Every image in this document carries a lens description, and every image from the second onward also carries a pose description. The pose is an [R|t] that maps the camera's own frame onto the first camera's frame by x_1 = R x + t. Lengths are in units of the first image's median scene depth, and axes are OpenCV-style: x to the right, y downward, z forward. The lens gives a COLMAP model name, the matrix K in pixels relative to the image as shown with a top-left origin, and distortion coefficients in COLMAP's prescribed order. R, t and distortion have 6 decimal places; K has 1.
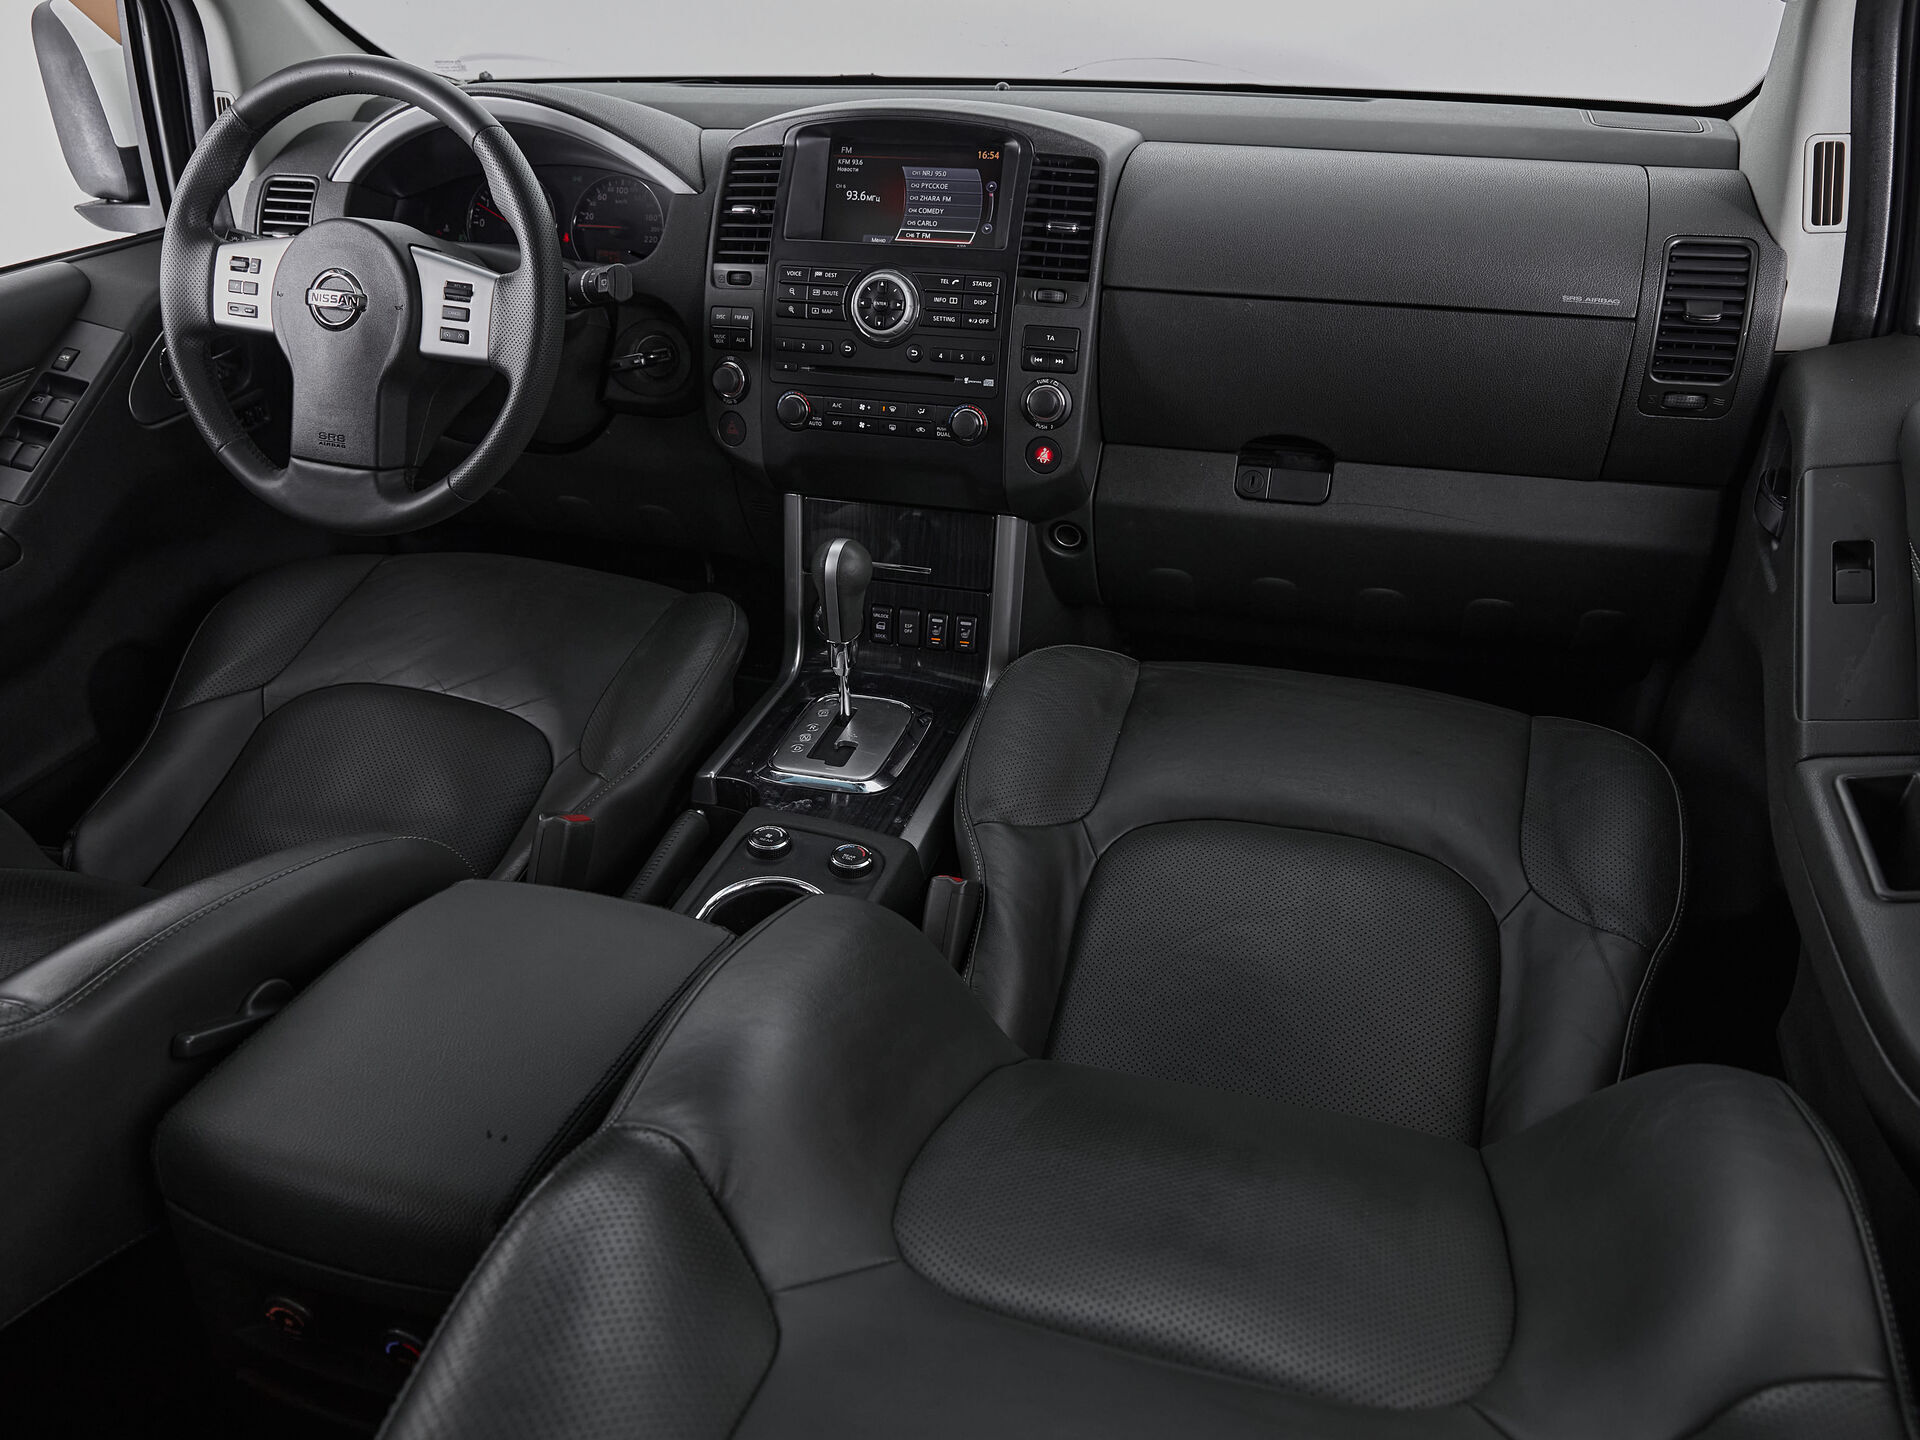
lens RADIAL K [[1456.5, 0, 960.0], [0, 1456.5, 720.0], [0, 0, 1]] dist [-0.014467, 0.013280]
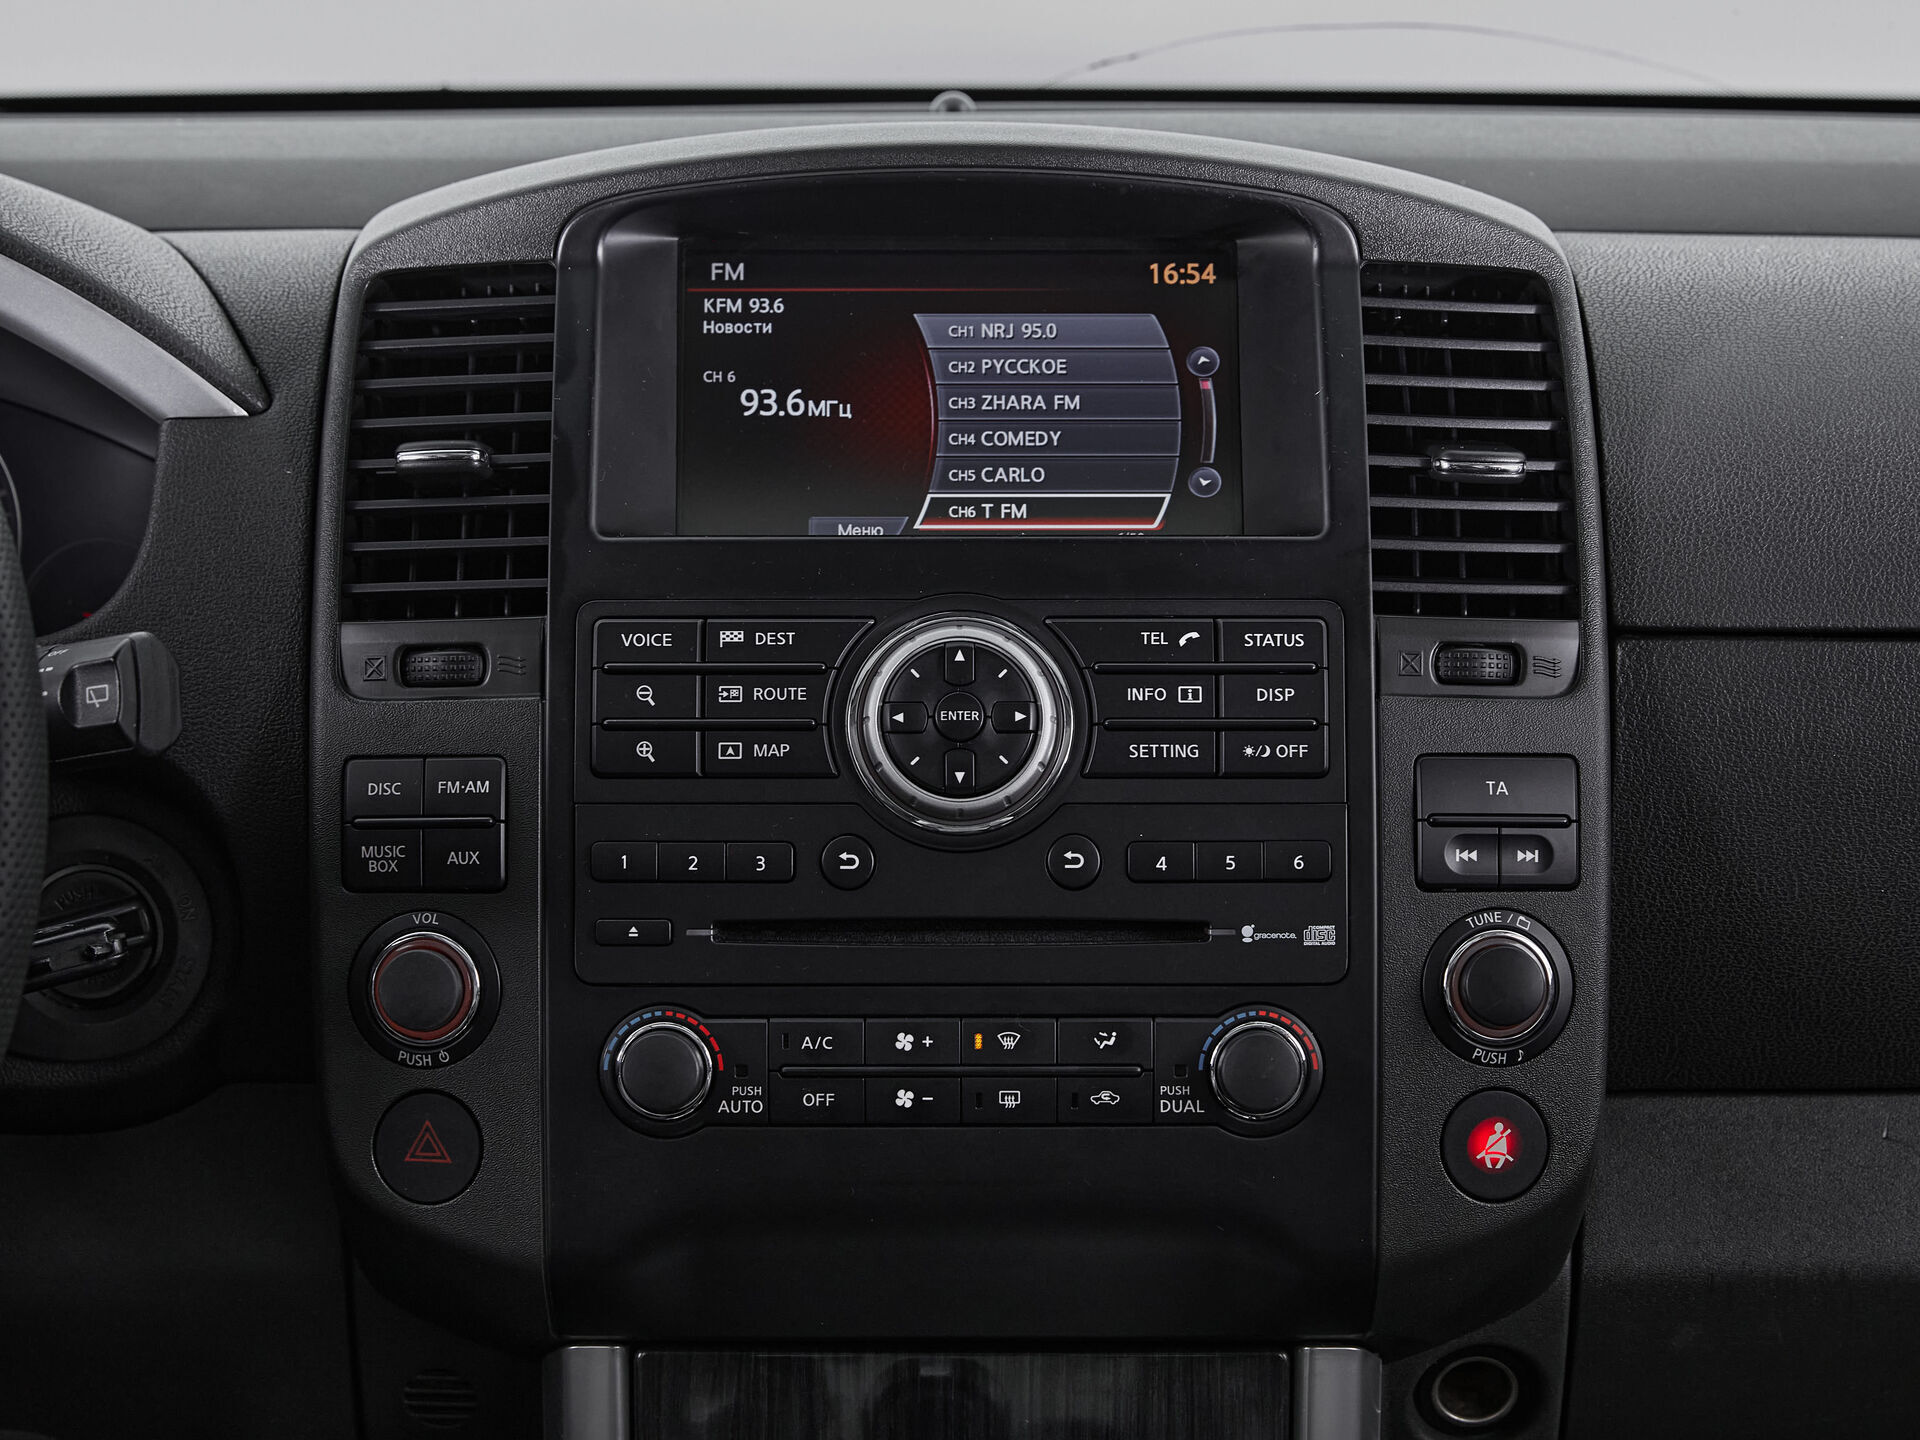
lens RADIAL K [[4094.9, 0, 960.0], [0, 4094.9, 720.0], [0, 0, 1]] dist [-0.053864, -0.216689]
pose [[0.953959, -0.053768, 0.295080, -0.311735], [0.134374, 0.956162, -0.260189, -0.052891], [-0.268154, 0.287860, 0.919364, 0.178864]]
